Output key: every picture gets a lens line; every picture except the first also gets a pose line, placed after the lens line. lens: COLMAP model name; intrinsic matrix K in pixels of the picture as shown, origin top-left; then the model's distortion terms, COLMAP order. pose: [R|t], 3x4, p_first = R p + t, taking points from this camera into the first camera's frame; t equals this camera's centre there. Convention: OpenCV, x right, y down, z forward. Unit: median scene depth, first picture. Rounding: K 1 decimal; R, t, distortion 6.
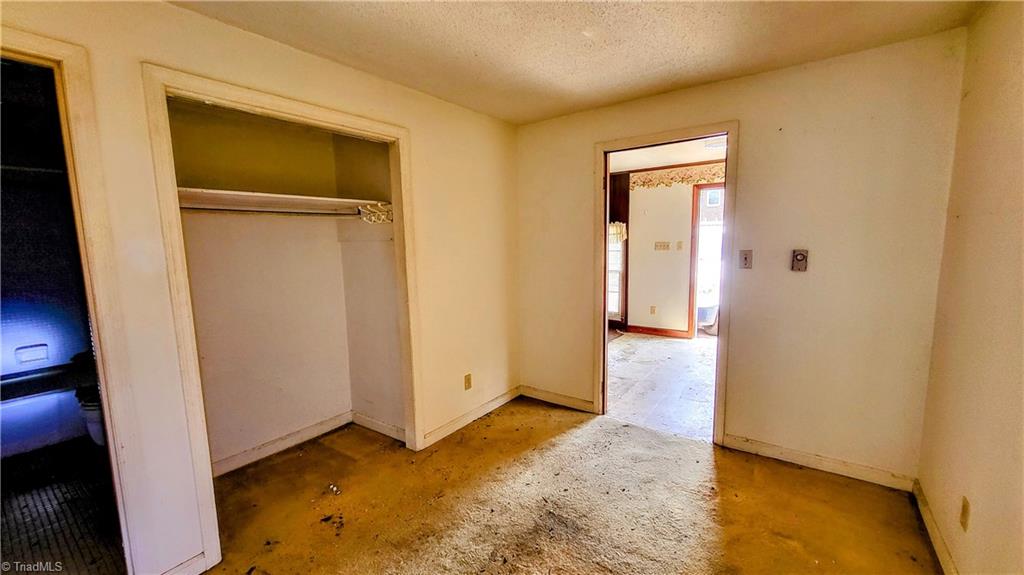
lens RADIAL K [[406.6, 0, 515.0], [0, 406.6, 290.7], [0, 0, 1]] dist [0.002444, 0.000021]
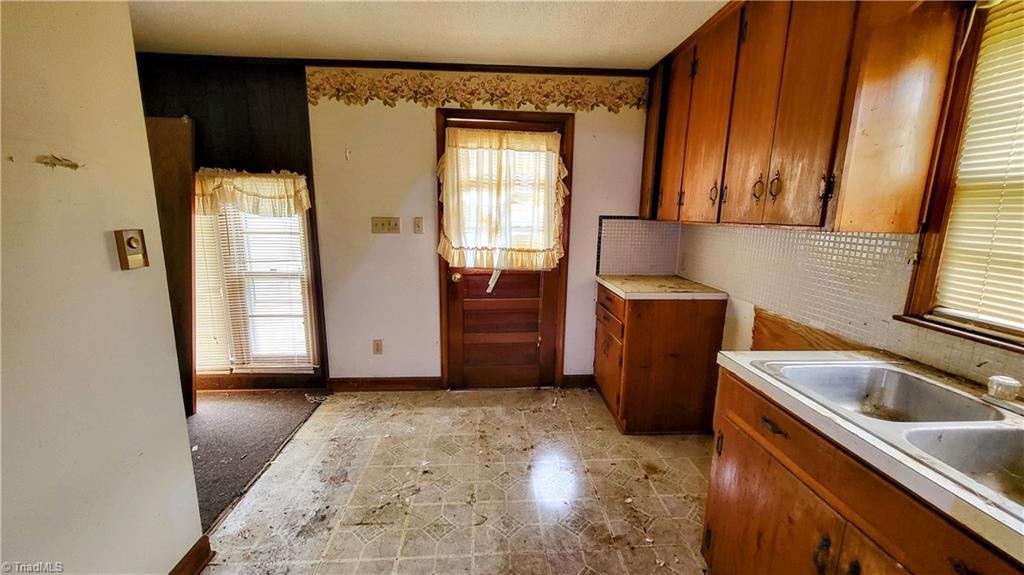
lens RADIAL K [[406.6, 0, 515.0], [0, 406.6, 290.7], [0, 0, 1]] dist [0.002444, 0.000021]
pose [[0.776634, -0.087854, 0.623795, 0.161364], [0.050836, 0.995738, 0.076946, -0.058332], [-0.627897, -0.028047, 0.777791, 0.497401]]
